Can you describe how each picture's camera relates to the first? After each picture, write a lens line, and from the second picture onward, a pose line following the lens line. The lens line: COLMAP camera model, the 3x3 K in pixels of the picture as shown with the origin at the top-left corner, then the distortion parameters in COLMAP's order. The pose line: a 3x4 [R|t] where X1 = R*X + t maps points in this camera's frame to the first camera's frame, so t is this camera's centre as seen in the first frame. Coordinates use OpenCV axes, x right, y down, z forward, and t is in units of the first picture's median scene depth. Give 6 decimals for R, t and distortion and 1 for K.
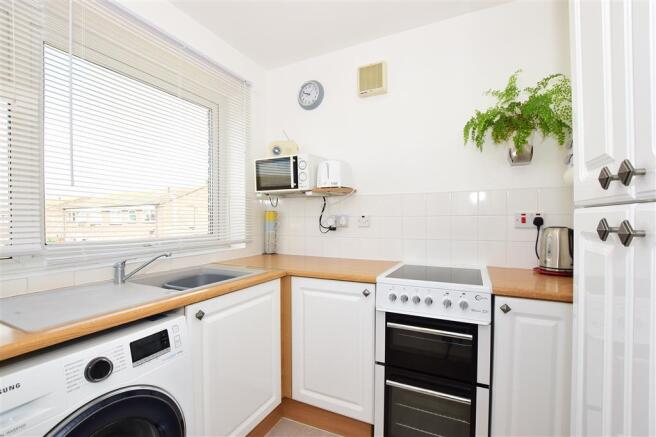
lens RADIAL K [[285.0, 0, 328.0], [0, 285.0, 218.5], [0, 0, 1]] dist [-0.030491, -0.000151]
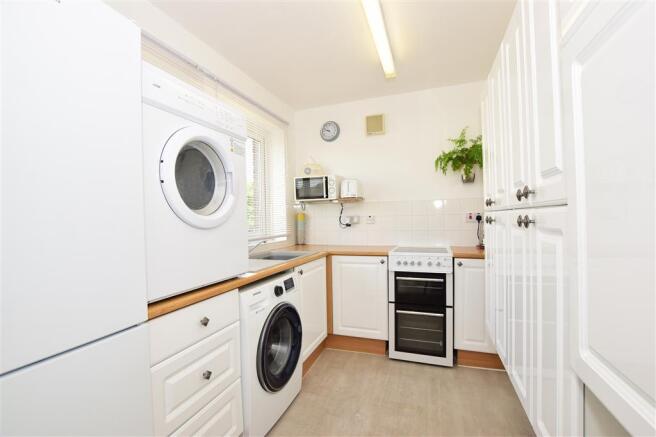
lens RADIAL K [[285.0, 0, 328.0], [0, 285.0, 218.5], [0, 0, 1]] dist [-0.030491, -0.000151]
pose [[0.993906, -0.016066, 0.109051, -0.324282], [0.016062, 0.999871, 0.000912, -0.001353], [-0.109052, 0.000845, 0.994036, -0.570963]]
